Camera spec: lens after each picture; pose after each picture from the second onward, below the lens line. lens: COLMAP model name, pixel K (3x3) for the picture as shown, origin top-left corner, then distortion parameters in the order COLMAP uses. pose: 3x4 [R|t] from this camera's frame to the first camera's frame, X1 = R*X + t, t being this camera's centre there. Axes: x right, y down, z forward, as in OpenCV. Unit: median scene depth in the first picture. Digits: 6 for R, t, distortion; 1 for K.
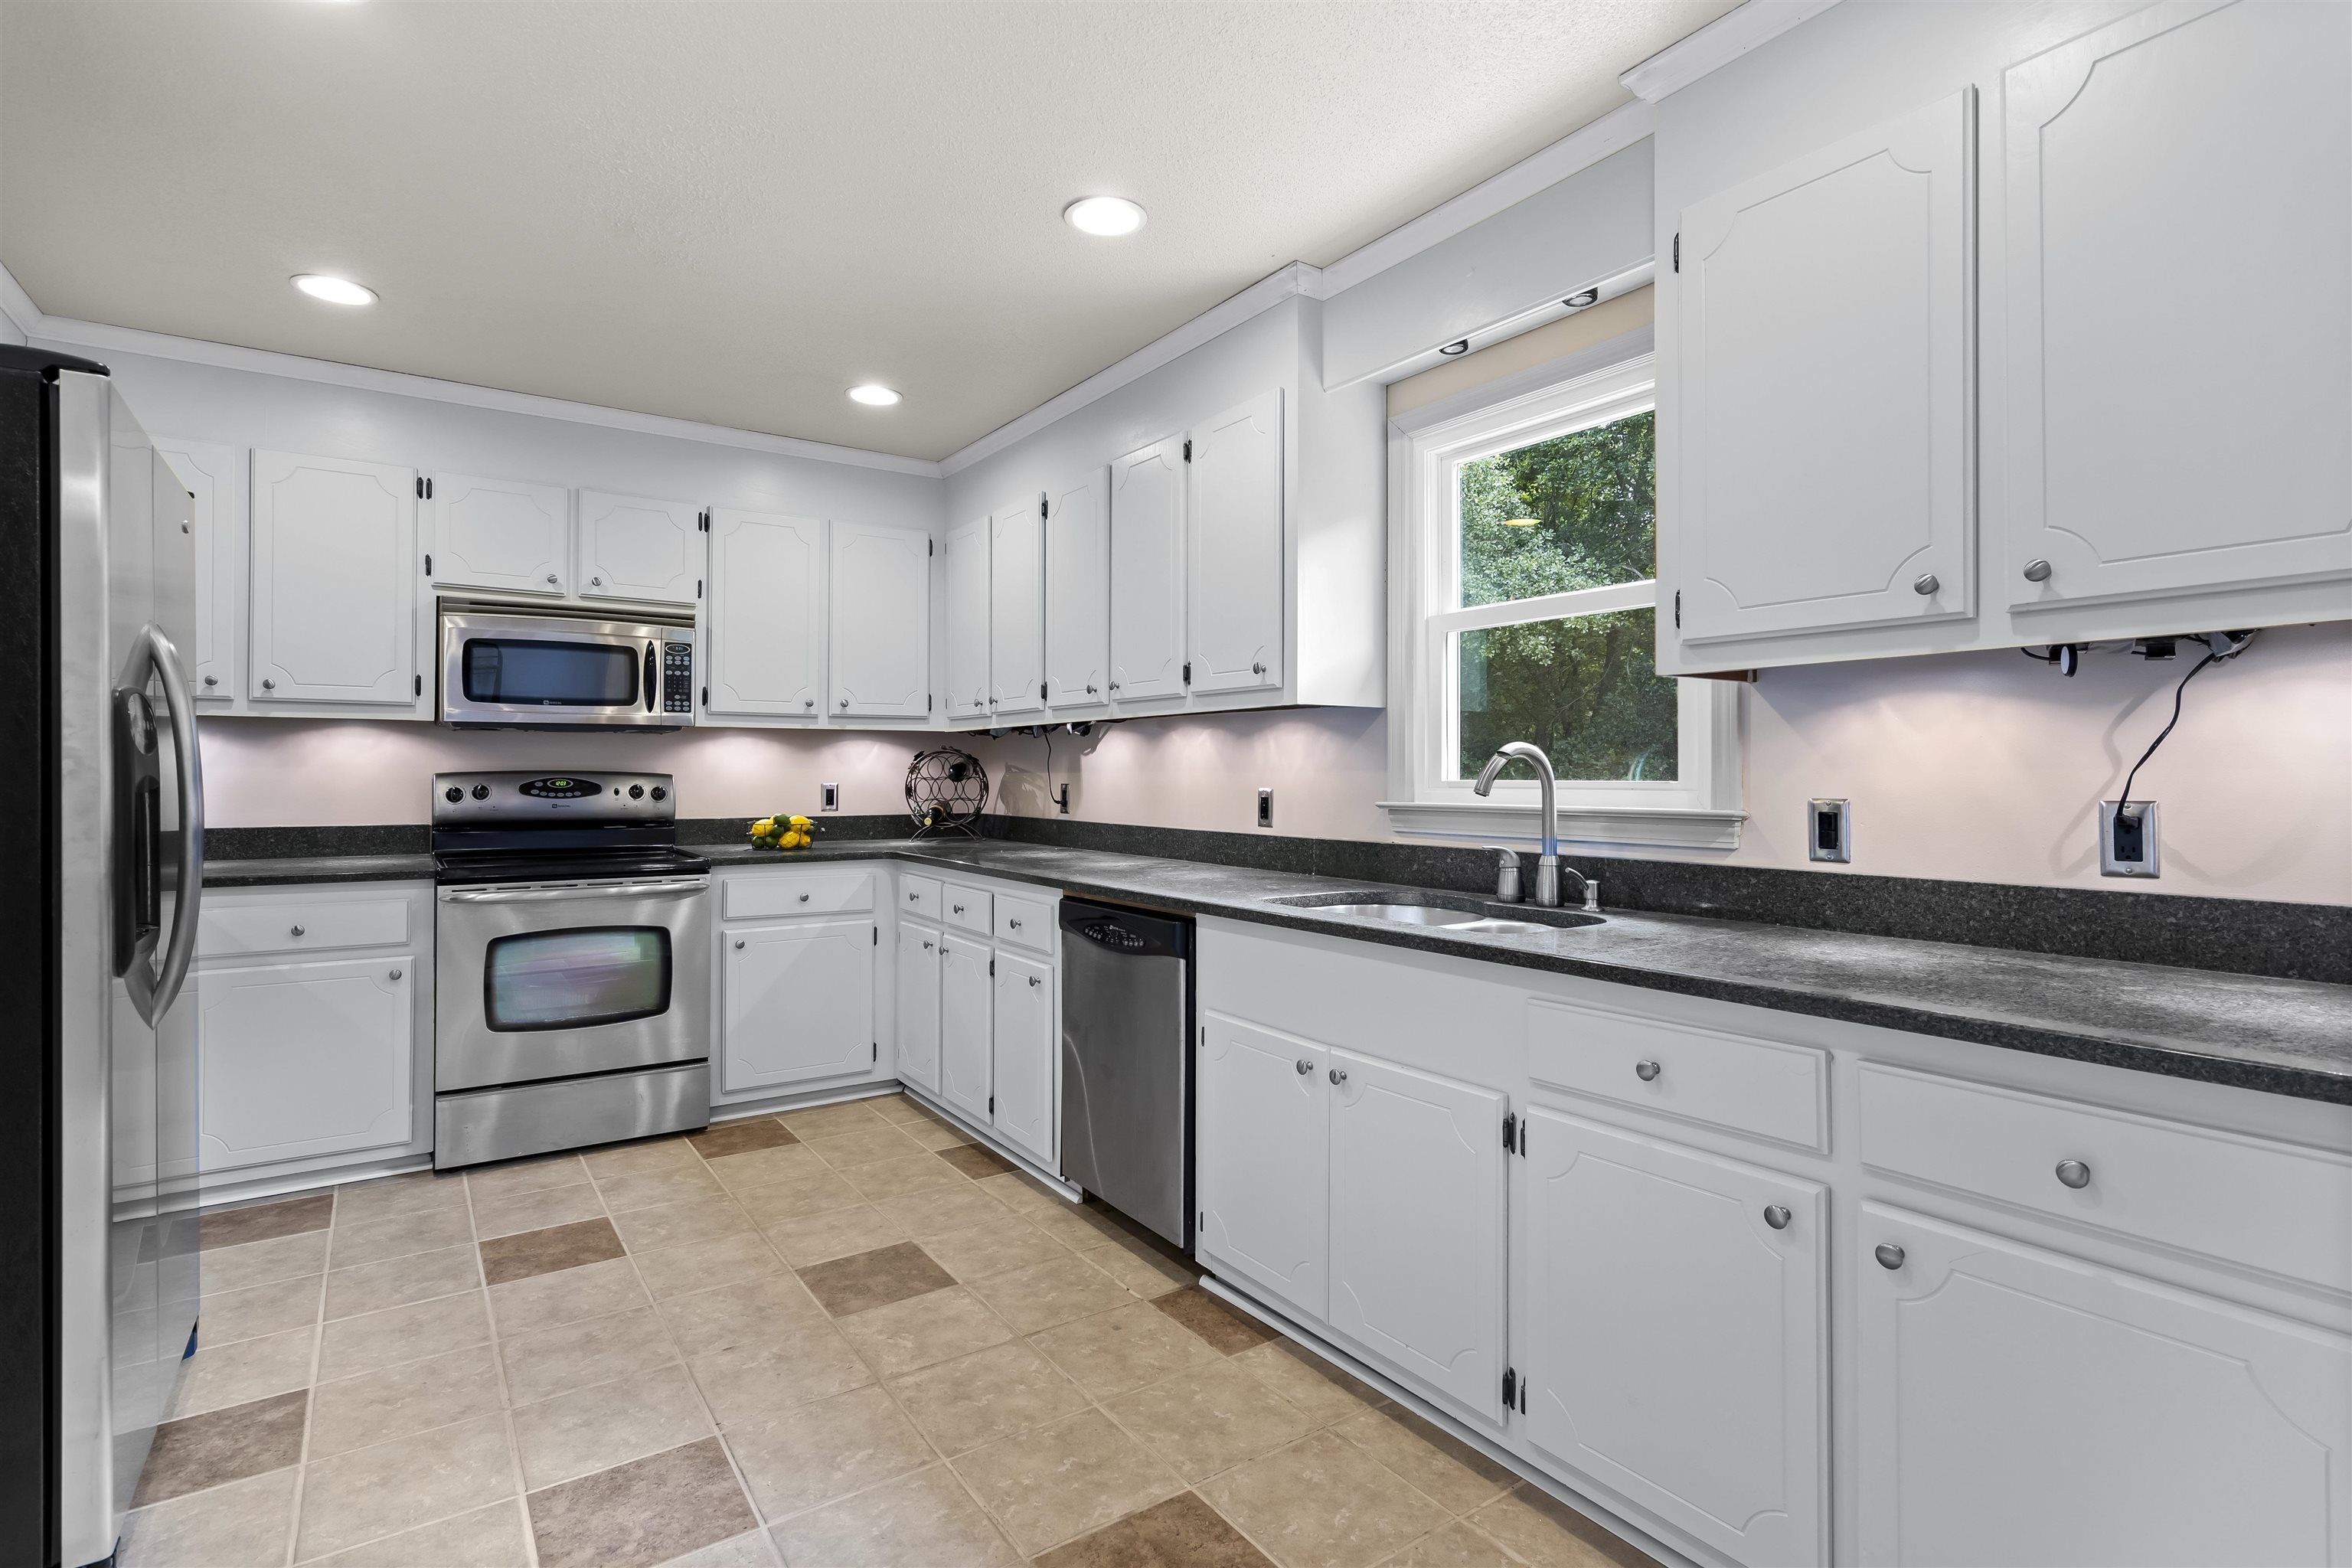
lens RADIAL K [[1139.9, 0, 1175.7], [0, 1139.9, 784.3], [0, 0, 1]] dist [-0.029329, -0.000119]
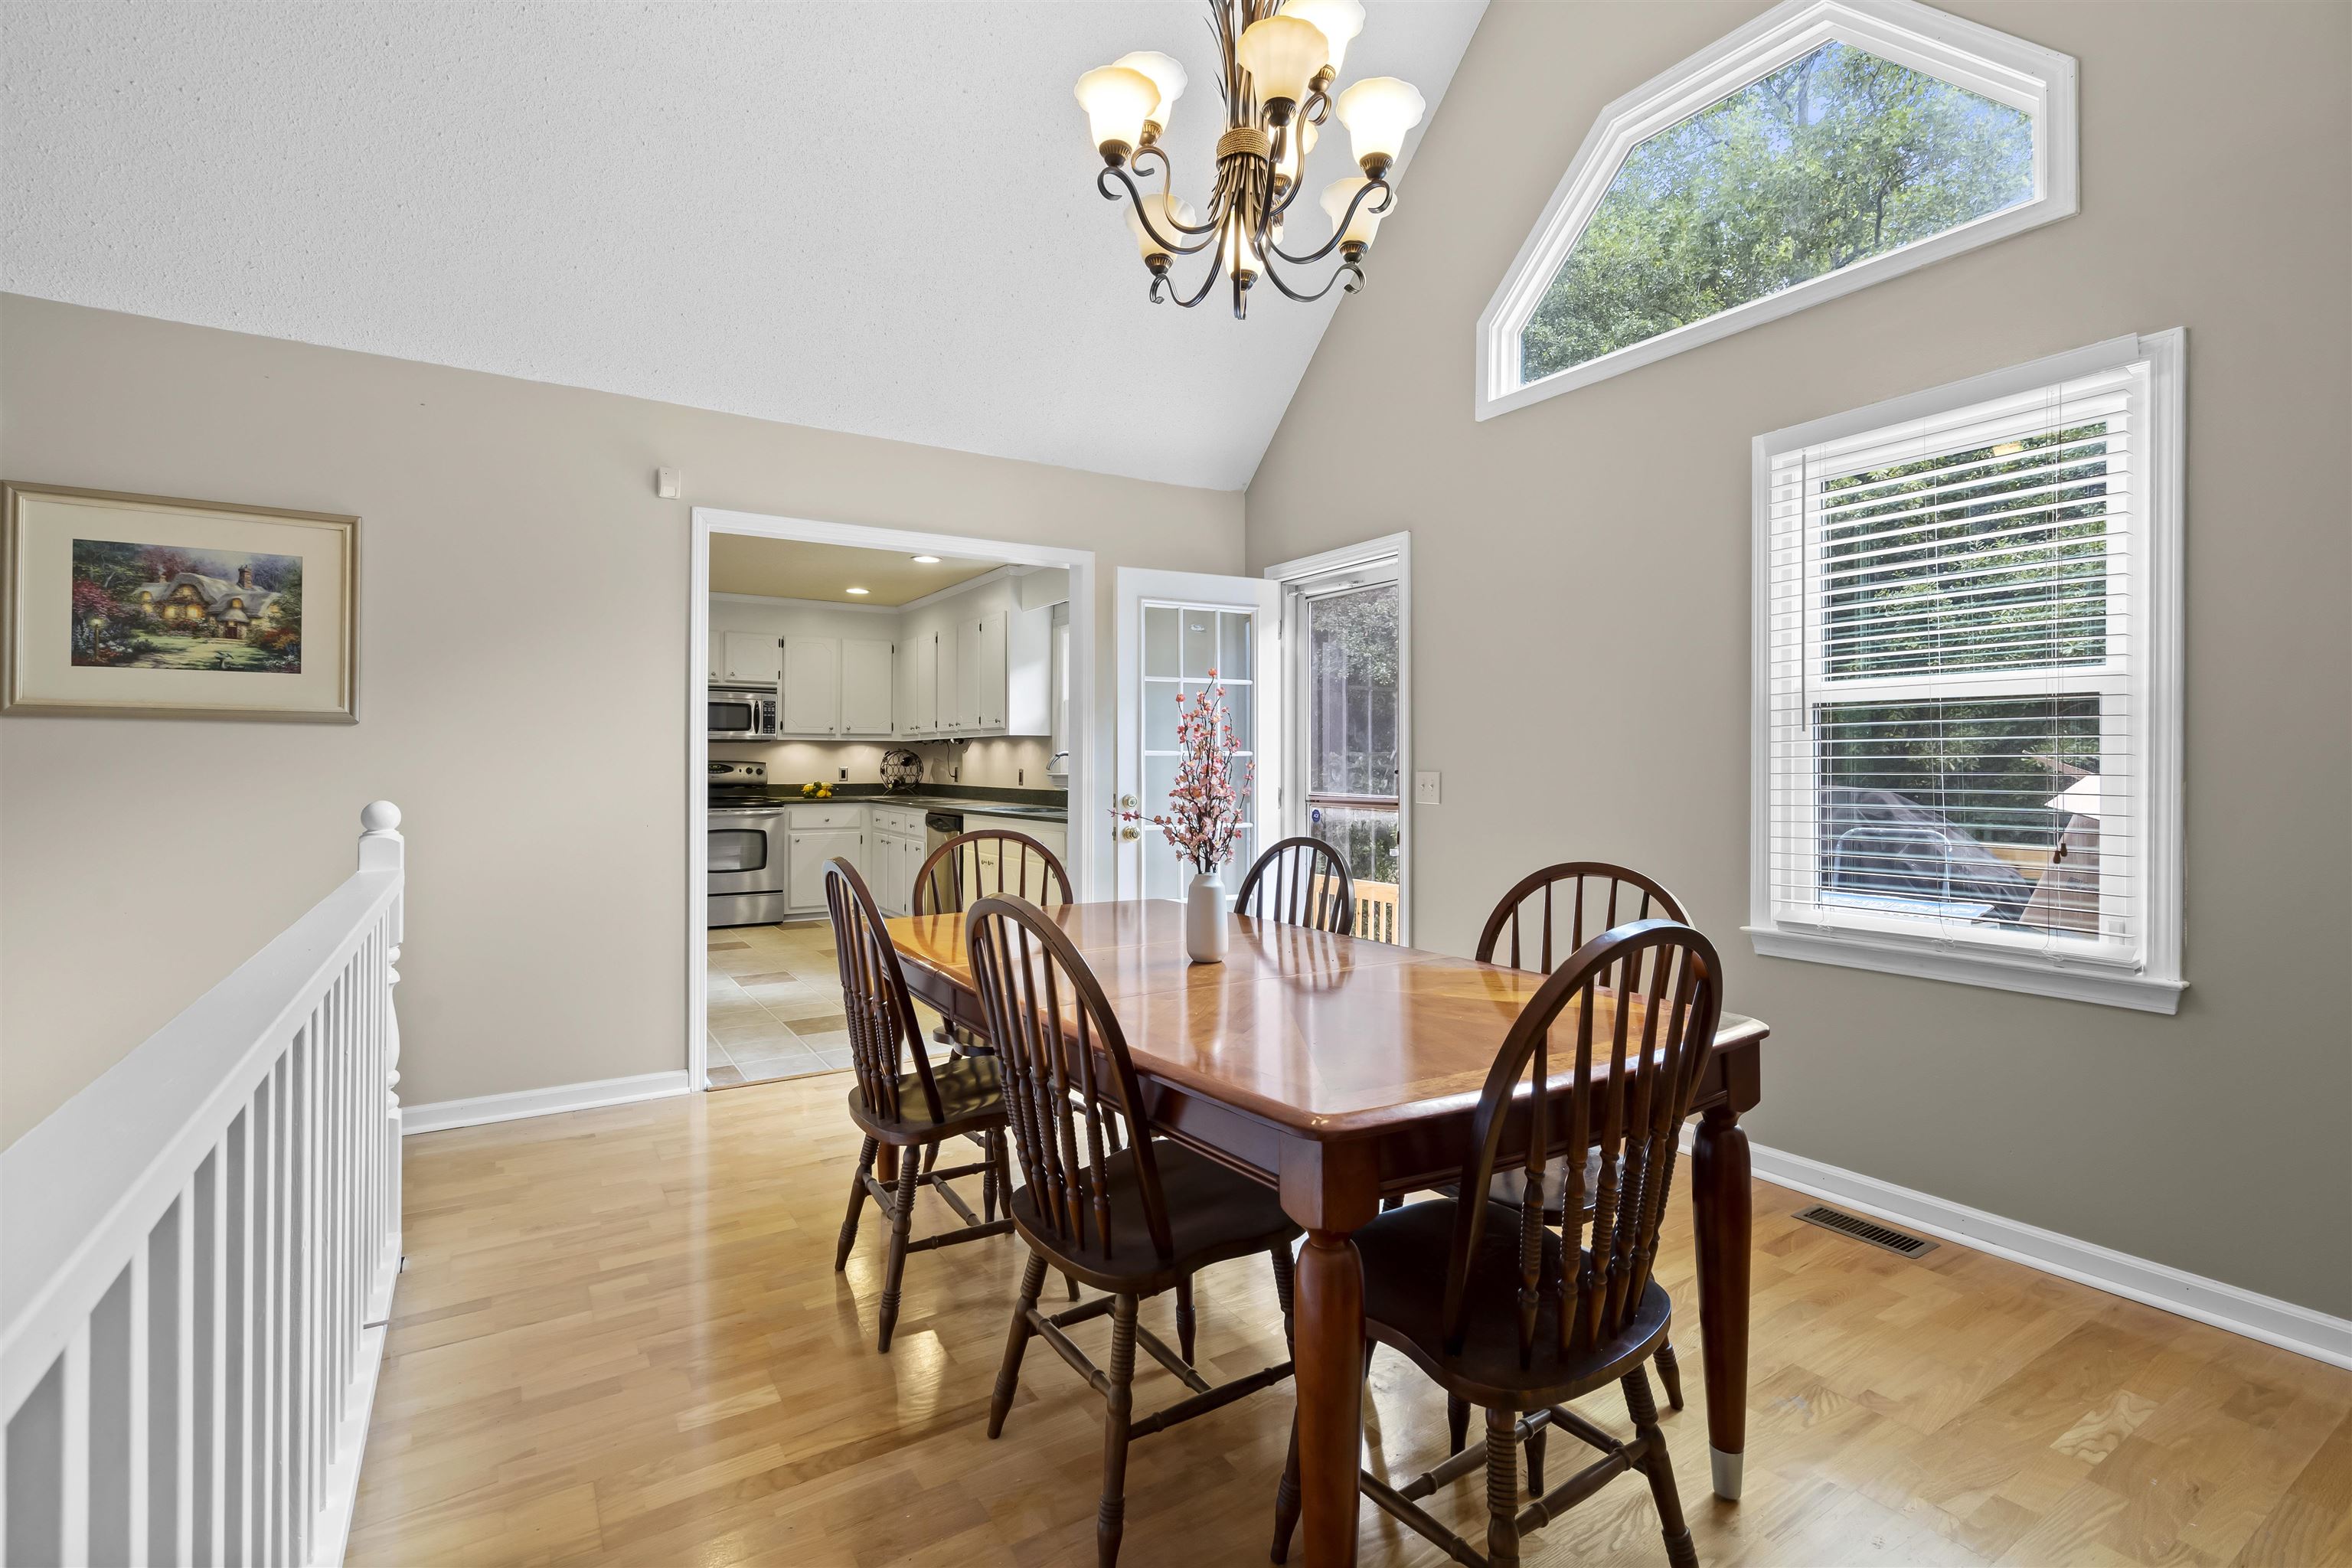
lens RADIAL K [[1074.0, 0, 1177.1], [0, 1074.0, 772.7], [0, 0, 1]] dist [0.001869, 0.000007]
pose [[0.999285, 0.002402, -0.037741, 0.396094], [-0.002457, 0.999996, -0.001411, 0.011084], [0.037738, 0.001503, 0.999287, -0.969208]]
